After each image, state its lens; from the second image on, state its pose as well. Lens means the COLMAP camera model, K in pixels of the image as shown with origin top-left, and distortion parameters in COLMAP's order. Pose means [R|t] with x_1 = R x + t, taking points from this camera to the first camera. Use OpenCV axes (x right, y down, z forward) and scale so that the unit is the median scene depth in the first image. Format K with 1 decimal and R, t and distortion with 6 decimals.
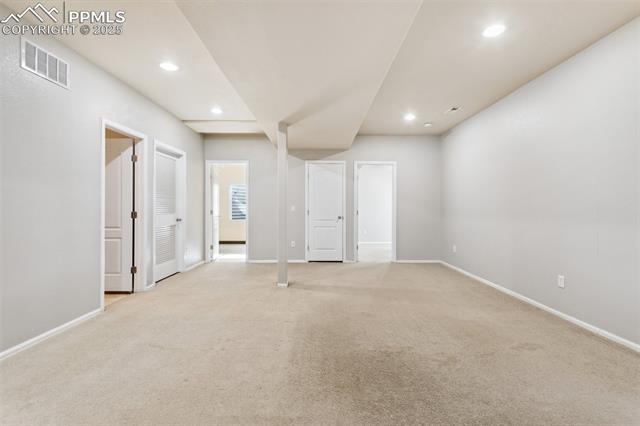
lens RADIAL K [[302.9, 0, 319.5], [0, 302.9, 210.0], [0, 0, 1]] dist [0.002304, 0.000942]
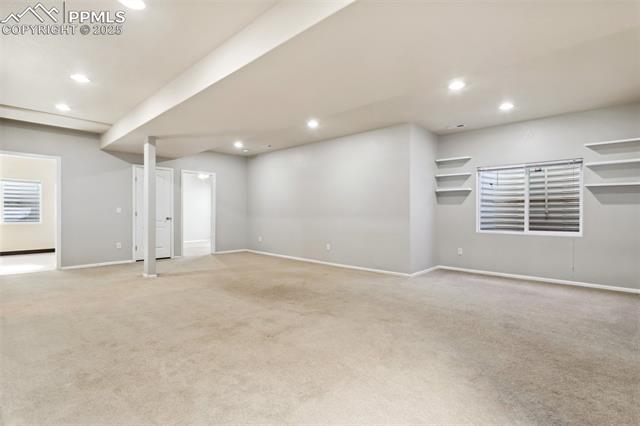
lens RADIAL K [[302.9, 0, 319.5], [0, 302.9, 210.0], [0, 0, 1]] dist [0.002304, 0.000942]
pose [[0.694750, 0.007576, 0.719211, -0.351110], [-0.000946, 0.999953, -0.009620, 0.003446], [-0.719251, 0.006004, 0.694725, -0.182470]]
